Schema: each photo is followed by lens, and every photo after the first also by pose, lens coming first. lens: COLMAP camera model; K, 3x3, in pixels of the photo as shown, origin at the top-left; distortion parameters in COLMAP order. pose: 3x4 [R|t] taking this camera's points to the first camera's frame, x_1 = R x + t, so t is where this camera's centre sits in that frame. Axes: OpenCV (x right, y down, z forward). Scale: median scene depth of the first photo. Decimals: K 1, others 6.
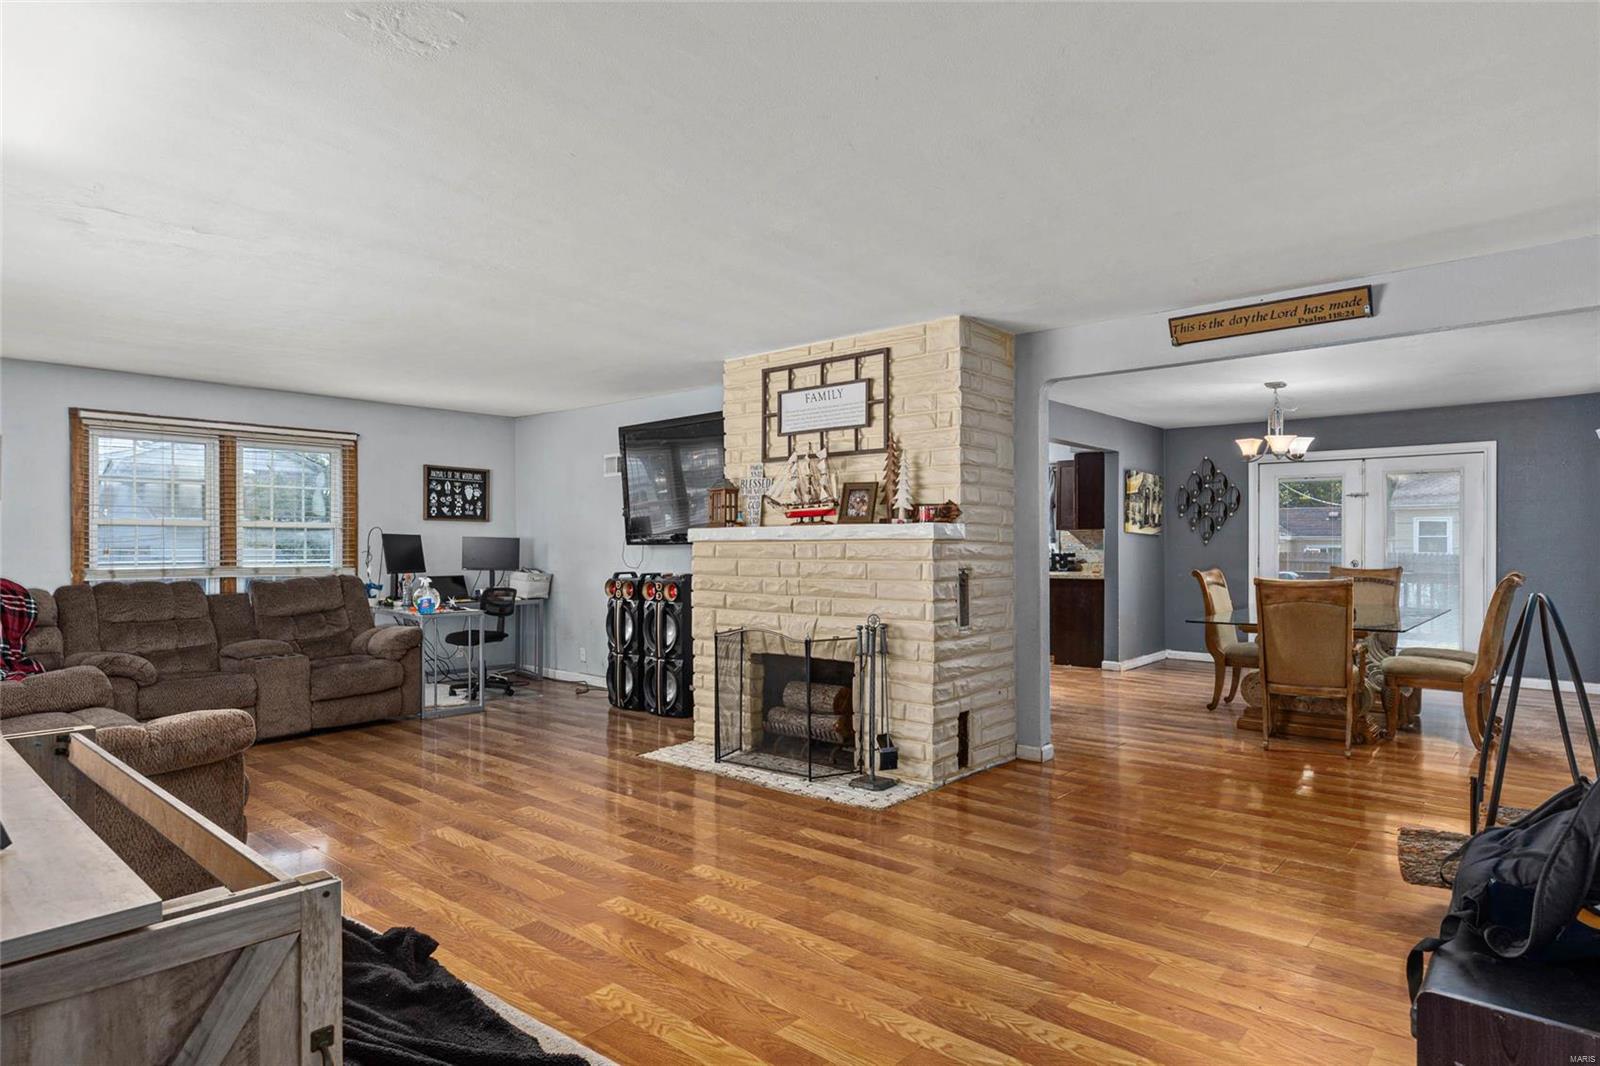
lens RADIAL K [[892.6, 0, 805.3], [0, 892.6, 542.5], [0, 0, 1]] dist [0.007831, 0.001205]
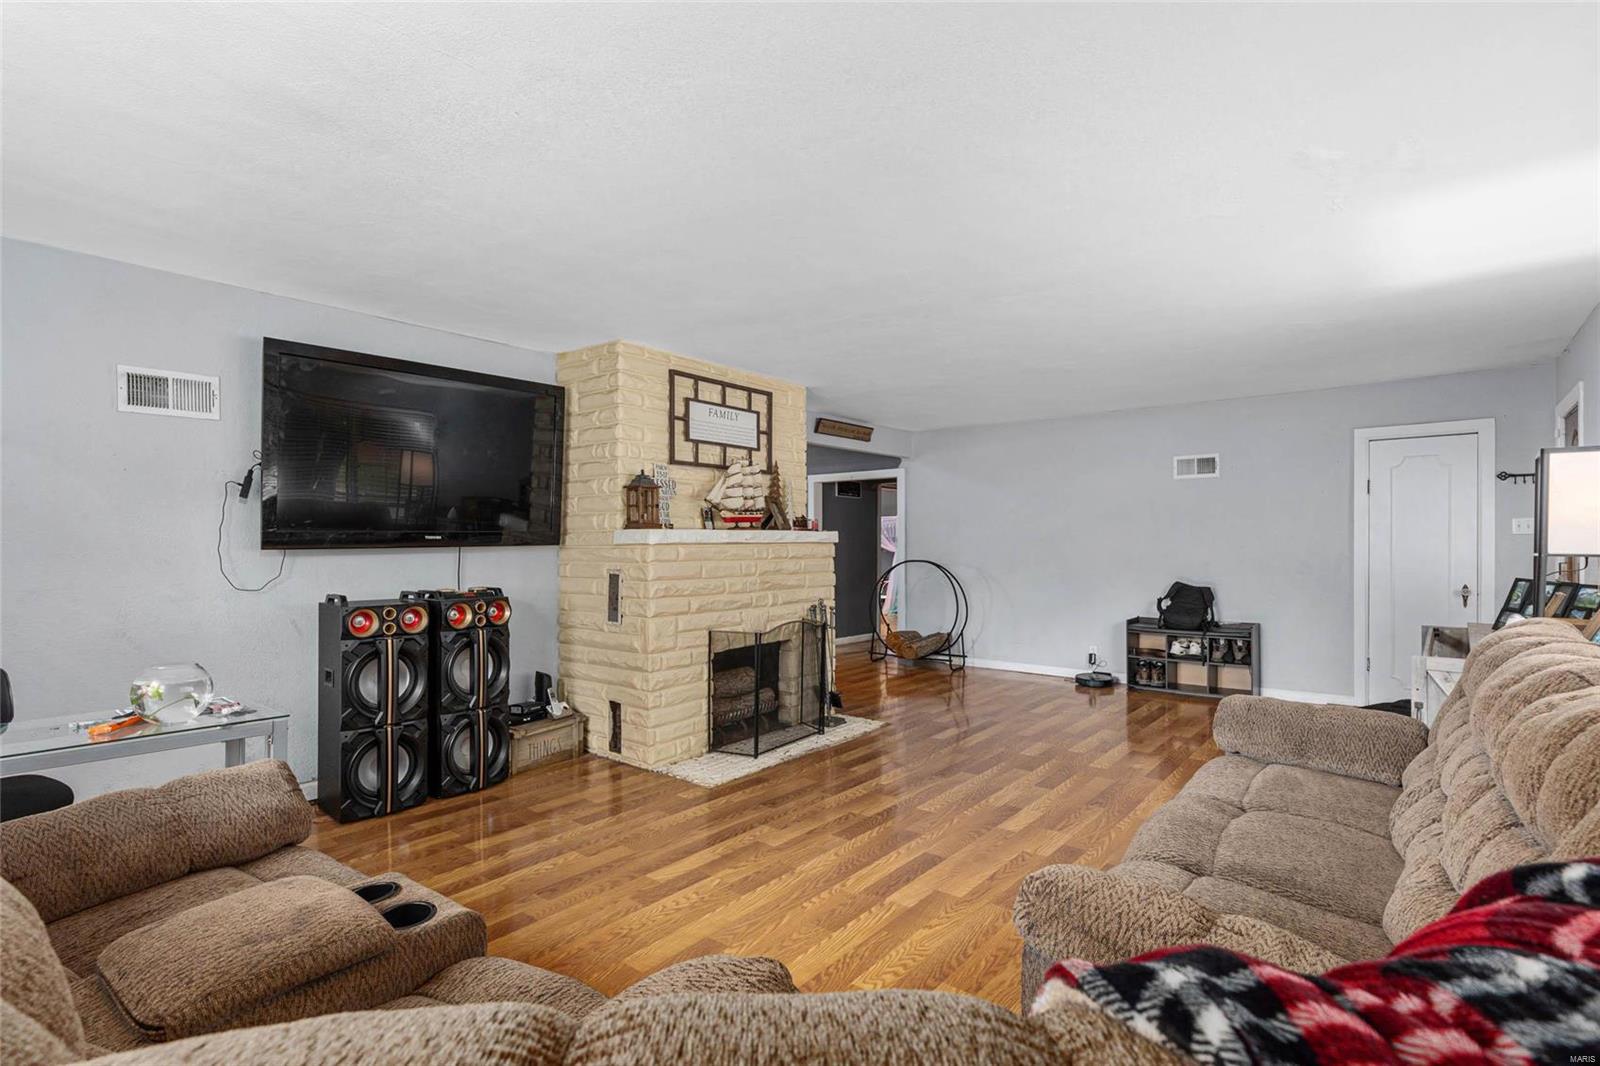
lens RADIAL K [[762.6, 0, 800.0], [0, 762.6, 533.0], [0, 0, 1]] dist [0.010720, 0.000214]
pose [[-0.027481, 0.011581, 0.999555, -0.970892], [-0.005917, 0.999913, -0.011748, -0.004310], [-0.999605, -0.006238, -0.027410, 0.958460]]
